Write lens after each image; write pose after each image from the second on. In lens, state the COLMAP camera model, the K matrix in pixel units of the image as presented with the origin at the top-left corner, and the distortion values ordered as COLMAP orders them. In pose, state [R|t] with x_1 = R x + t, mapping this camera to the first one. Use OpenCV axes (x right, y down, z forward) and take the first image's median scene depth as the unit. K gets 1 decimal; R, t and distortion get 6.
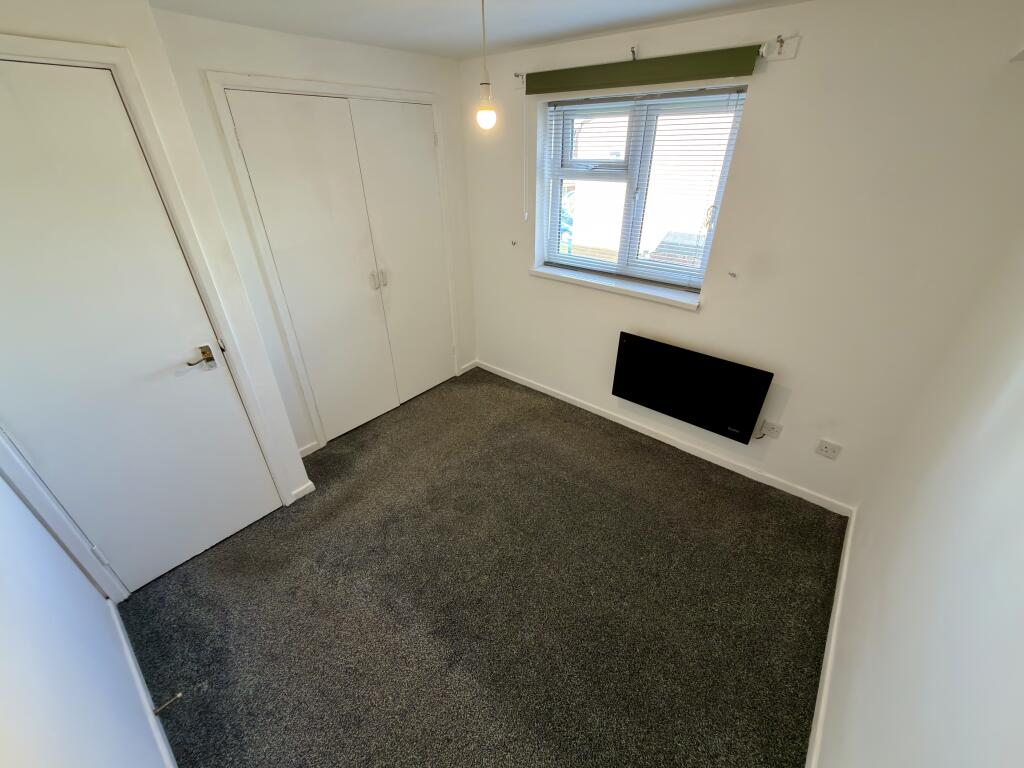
lens RADIAL K [[409.1, 0, 508.8], [0, 409.1, 384.0], [0, 0, 1]] dist [0.000541, 0.000275]
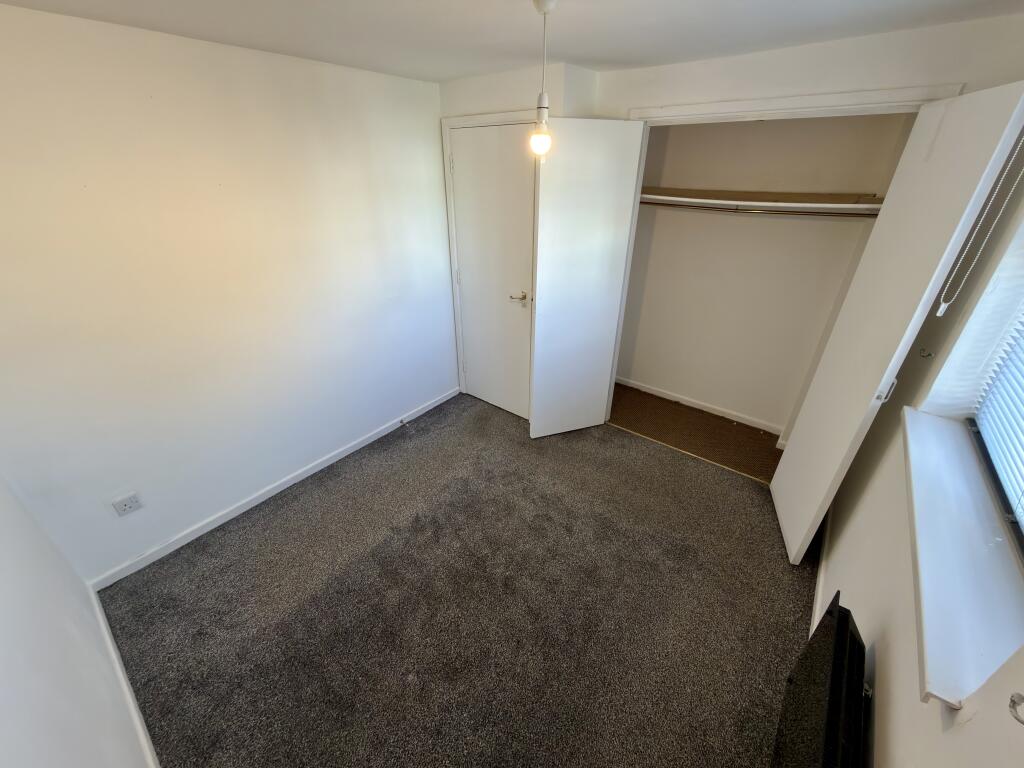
lens RADIAL K [[409.1, 0, 511.3], [0, 409.1, 382.1], [0, 0, 1]] dist [0.000541, 0.000275]
pose [[0.022466, 0.472402, -0.881097, 0.727981], [-0.504753, 0.766105, 0.397879, -0.389779], [0.862971, 0.435797, 0.255658, 0.650047]]
